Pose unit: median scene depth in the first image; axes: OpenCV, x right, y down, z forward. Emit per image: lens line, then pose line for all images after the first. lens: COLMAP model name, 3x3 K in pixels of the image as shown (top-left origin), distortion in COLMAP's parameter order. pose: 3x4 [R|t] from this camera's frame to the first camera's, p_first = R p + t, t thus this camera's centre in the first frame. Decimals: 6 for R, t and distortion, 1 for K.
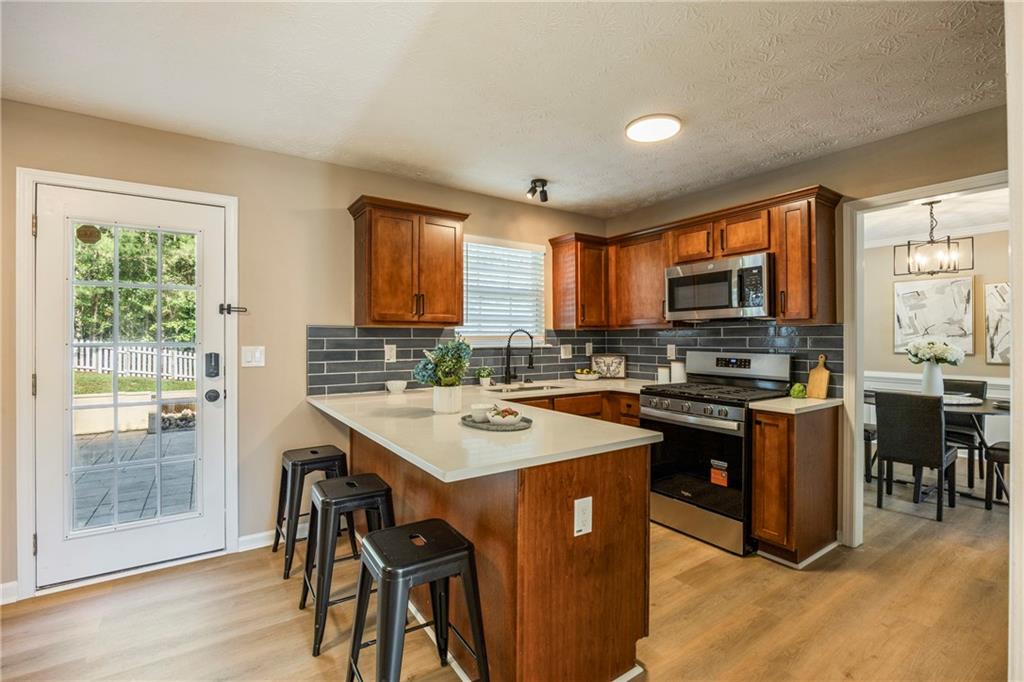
lens RADIAL K [[444.7, 0, 512.0], [0, 444.7, 341.0], [0, 0, 1]] dist [-0.013815, 0.001218]
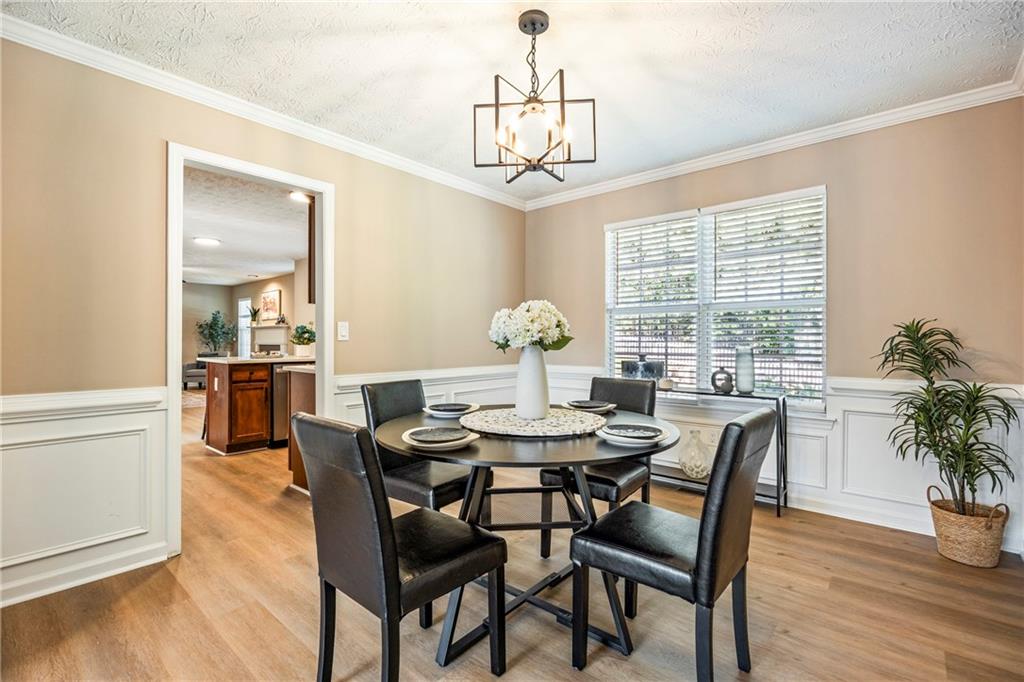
lens RADIAL K [[456.4, 0, 512.0], [0, 456.4, 341.0], [0, 0, 1]] dist [-0.013016, 0.000709]
pose [[0.275802, 0.004860, -0.961202, 1.740854], [-0.010224, 0.999945, 0.002123, 0.046097], [0.961160, 0.009242, 0.275837, 1.008145]]
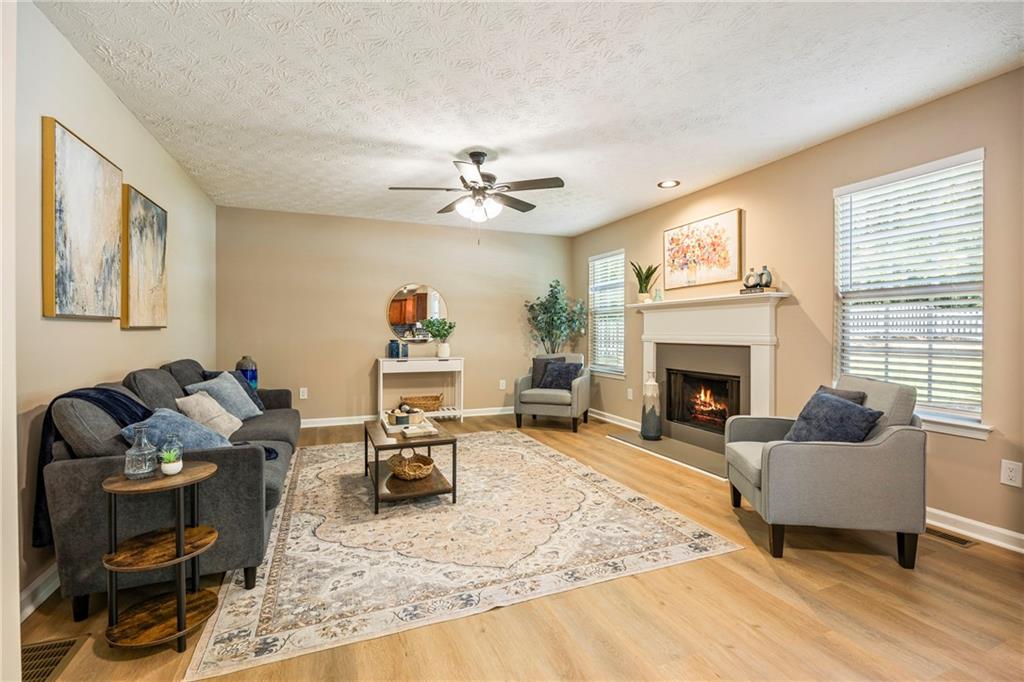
lens RADIAL K [[456.4, 0, 512.0], [0, 456.4, 341.0], [0, 0, 1]] dist [-0.013016, 0.000709]
pose [[-0.200421, 0.023995, -0.979416, -0.326201], [-0.007447, 0.999634, 0.026015, 0.056342], [0.979681, 0.012508, -0.200169, -0.019962]]
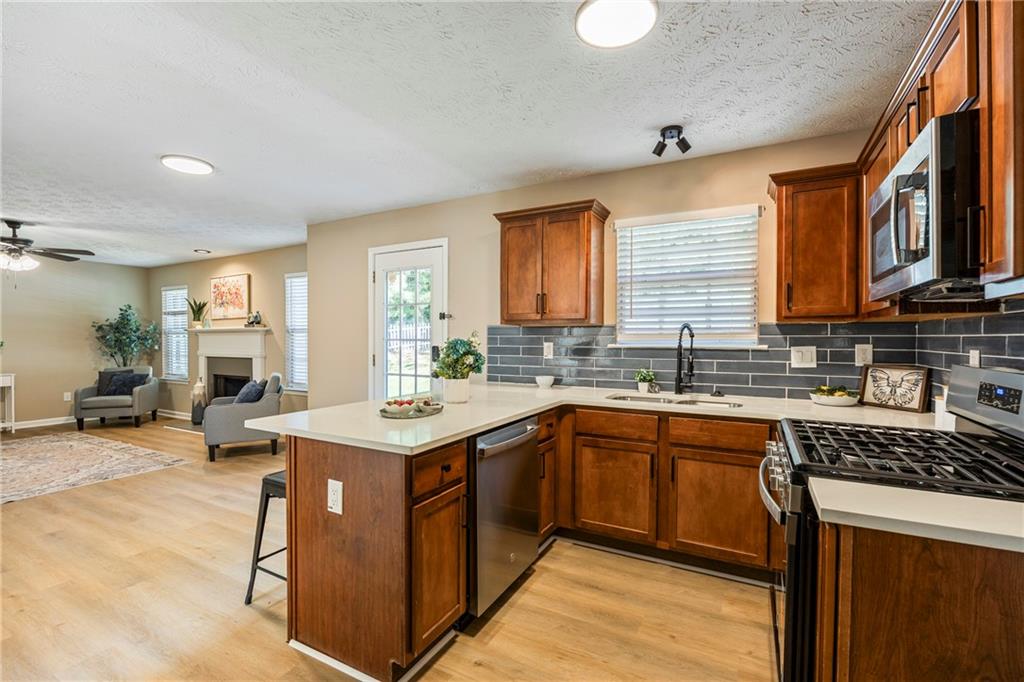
lens RADIAL K [[456.4, 0, 512.0], [0, 456.4, 341.0], [0, 0, 1]] dist [-0.013016, 0.000709]
pose [[0.468484, 0.010515, -0.883409, 0.685301], [-0.006202, 0.999944, 0.008613, -0.003484], [0.883450, 0.001444, 0.468523, 0.428558]]
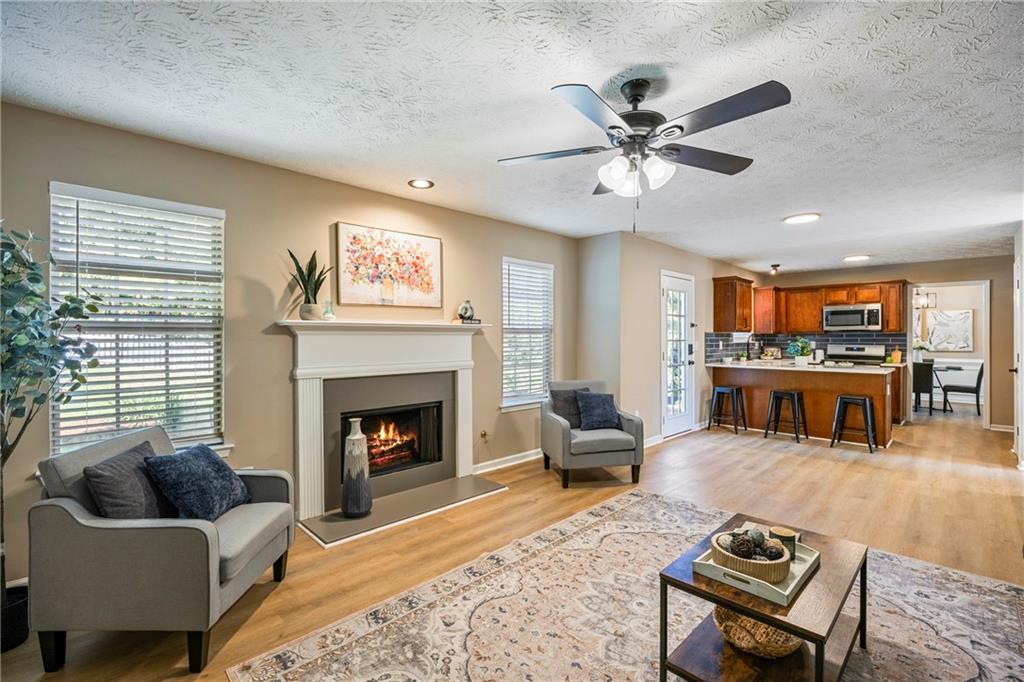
lens RADIAL K [[444.7, 0, 512.0], [0, 444.7, 341.0], [0, 0, 1]] dist [-0.013815, 0.001218]
pose [[0.984021, 0.002325, 0.178035, -1.707378], [-0.002607, 0.999996, 0.001352, 0.008748], [-0.178031, -0.001795, 0.984023, -0.948547]]
